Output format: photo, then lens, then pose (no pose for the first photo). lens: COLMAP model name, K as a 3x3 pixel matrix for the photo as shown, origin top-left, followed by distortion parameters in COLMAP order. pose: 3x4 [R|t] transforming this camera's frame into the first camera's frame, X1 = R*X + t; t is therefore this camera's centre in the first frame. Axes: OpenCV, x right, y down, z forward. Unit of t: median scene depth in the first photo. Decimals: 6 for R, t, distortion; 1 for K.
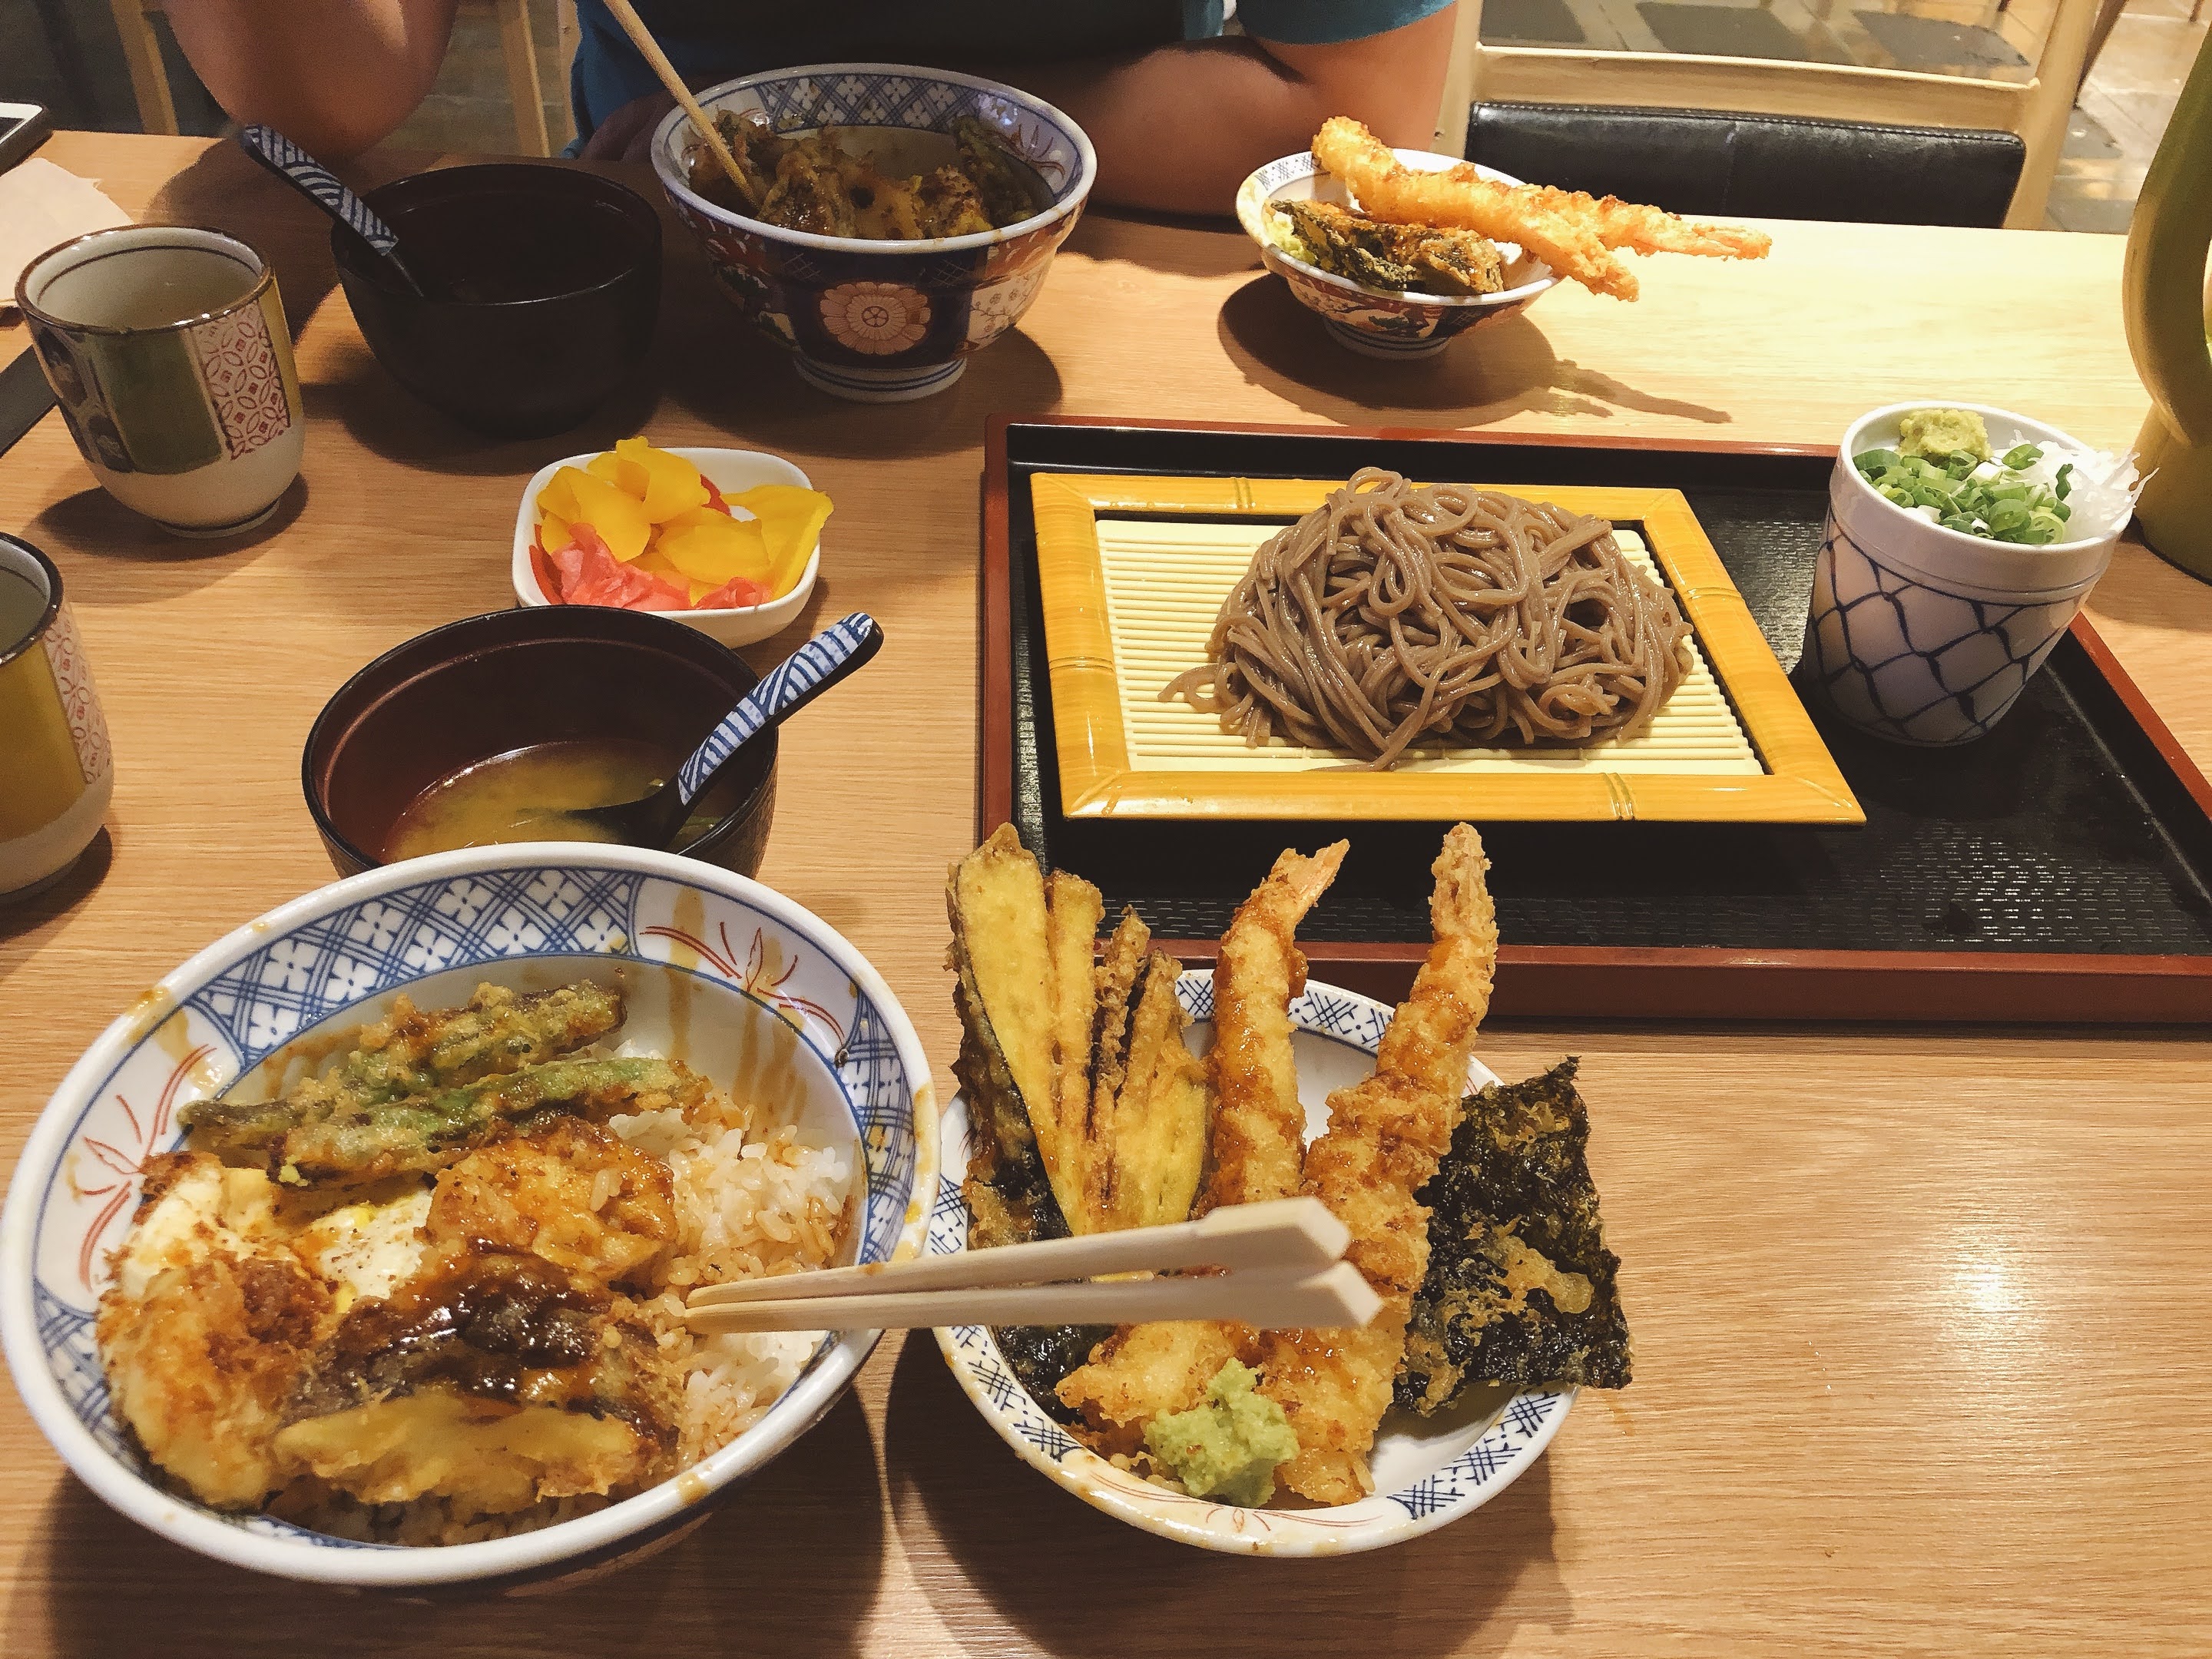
lens RADIAL K [[1835.0, 0, 1106.0], [0, 1835.0, 829.5], [0, 0, 1]] dist [0.054169, -0.076148]
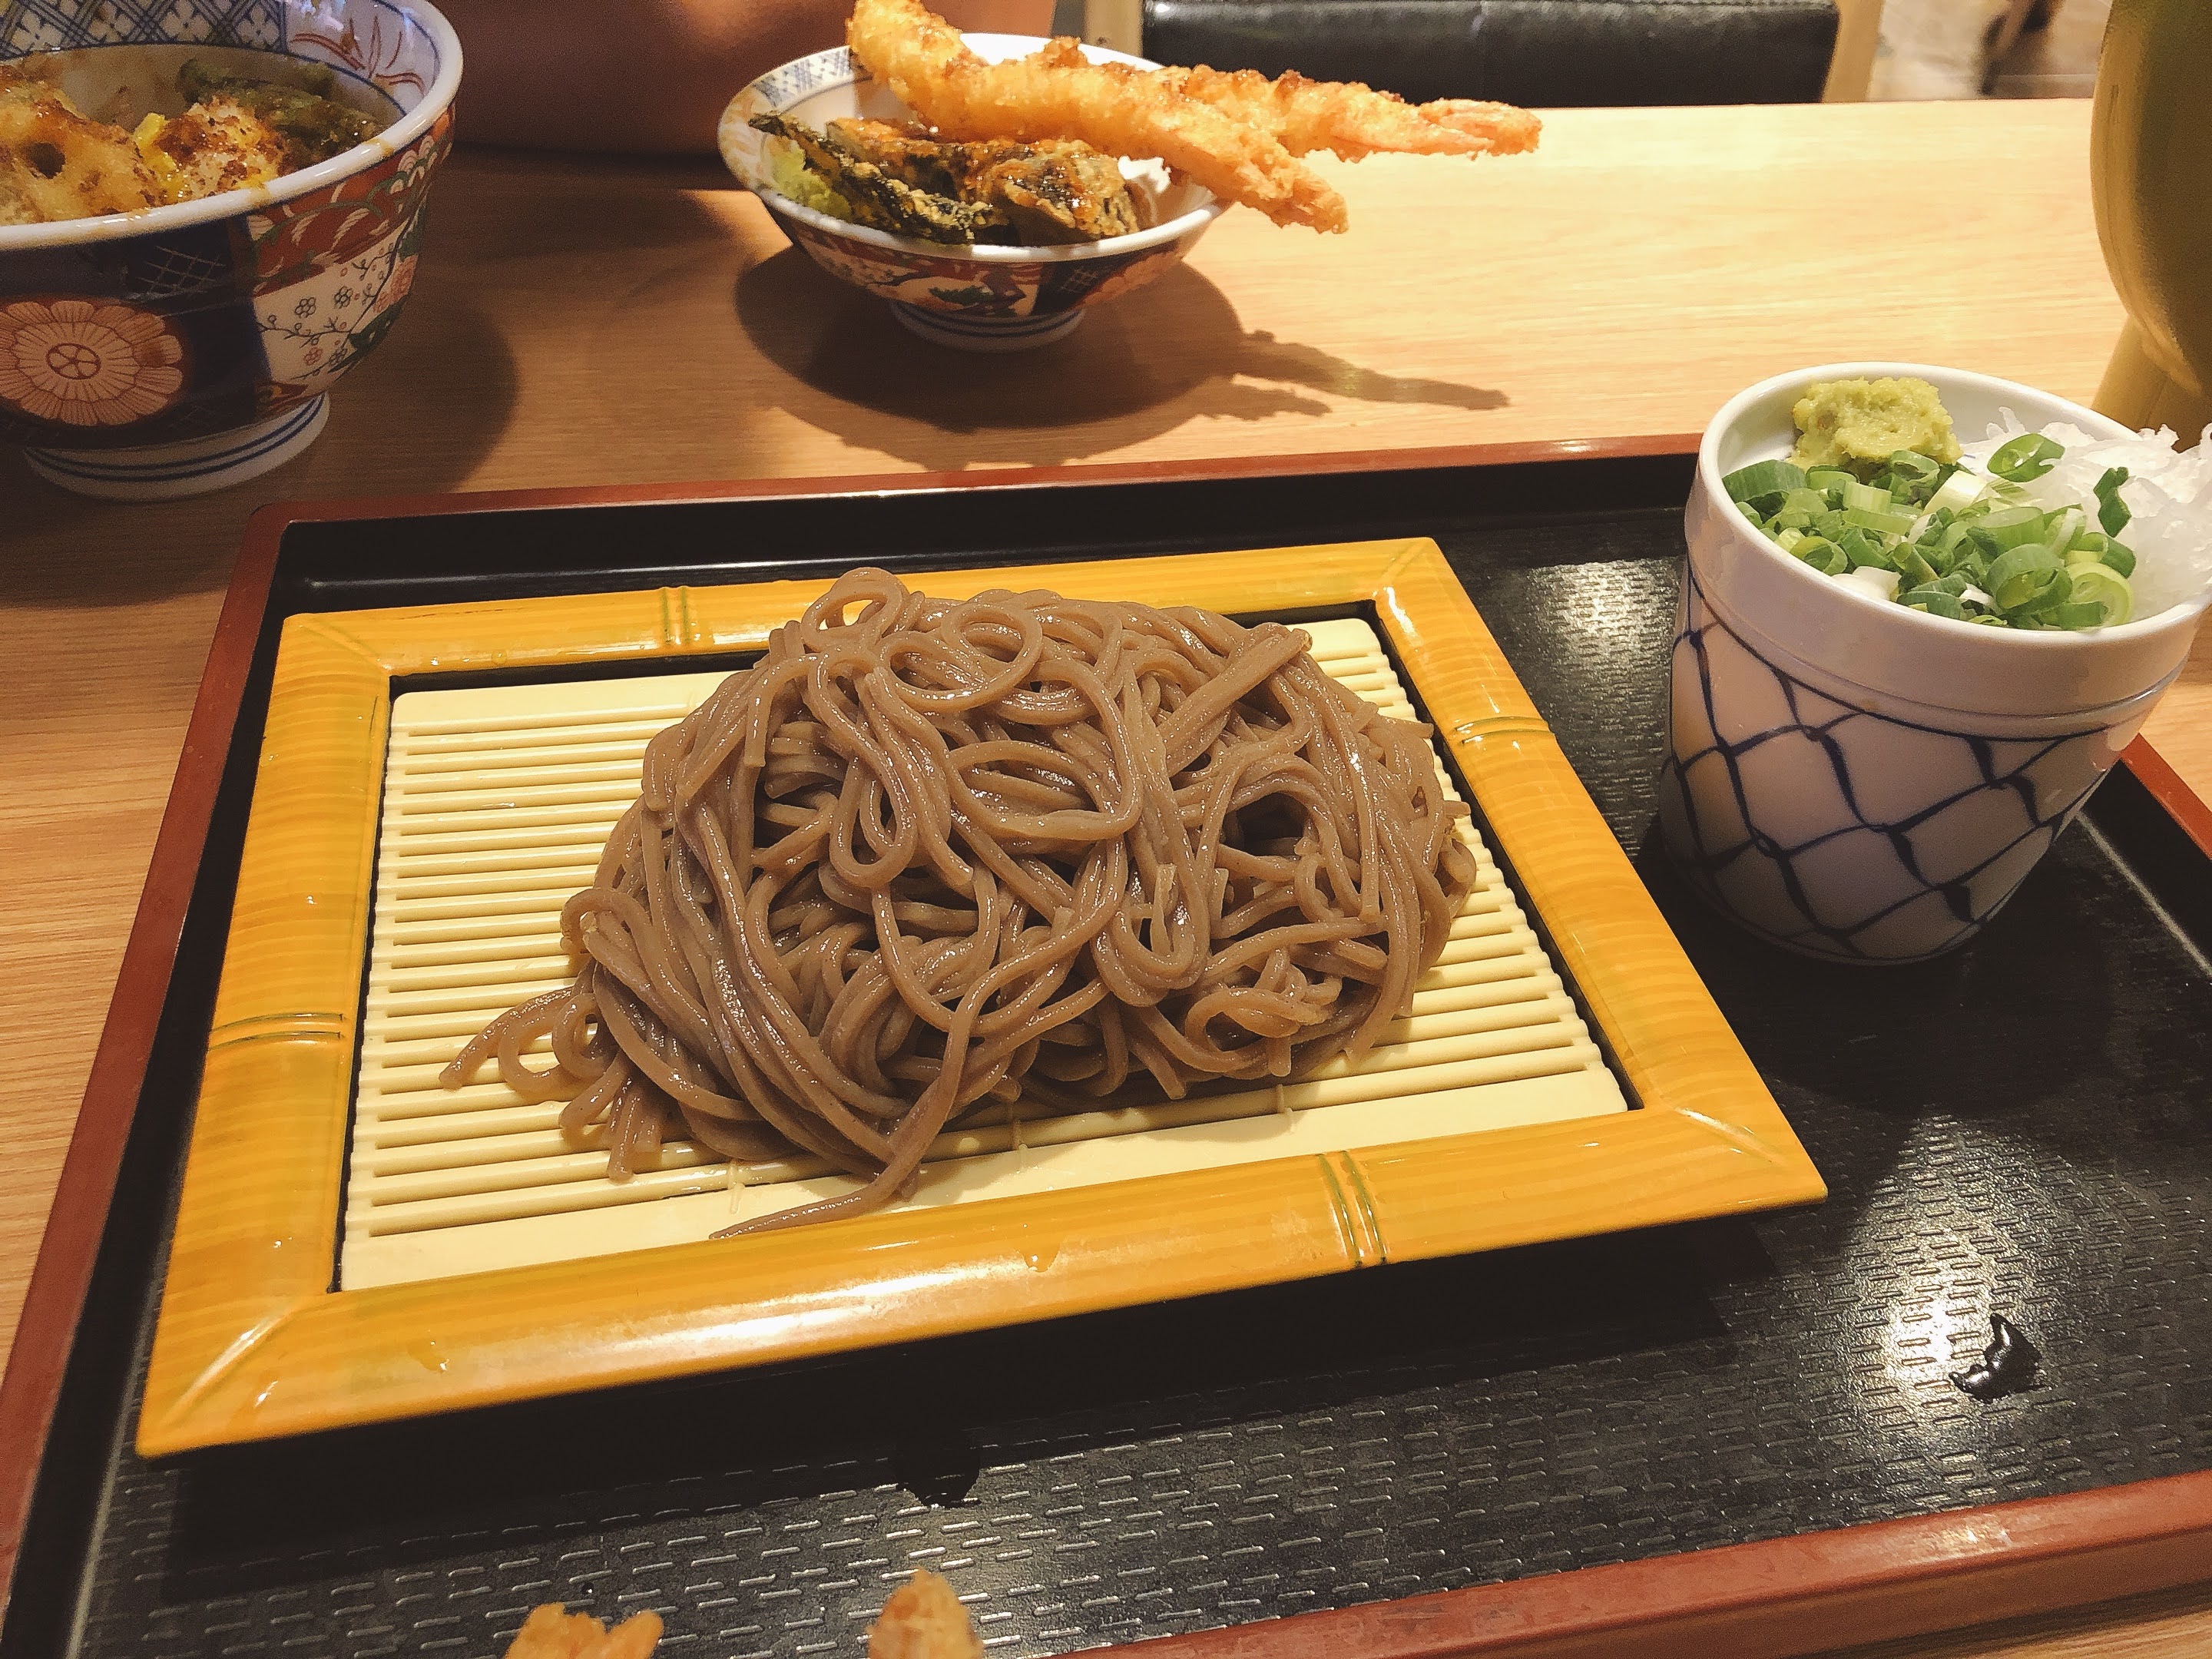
lens RADIAL K [[1840.8, 0, 1076.9], [0, 1840.8, 830.3], [0, 0, 1]] dist [0.053228, -0.098182]
pose [[0.992648, -0.098887, 0.069790, 0.163265], [0.098161, 0.995075, 0.013765, -0.123405], [-0.070808, -0.006813, 0.997467, 0.460742]]
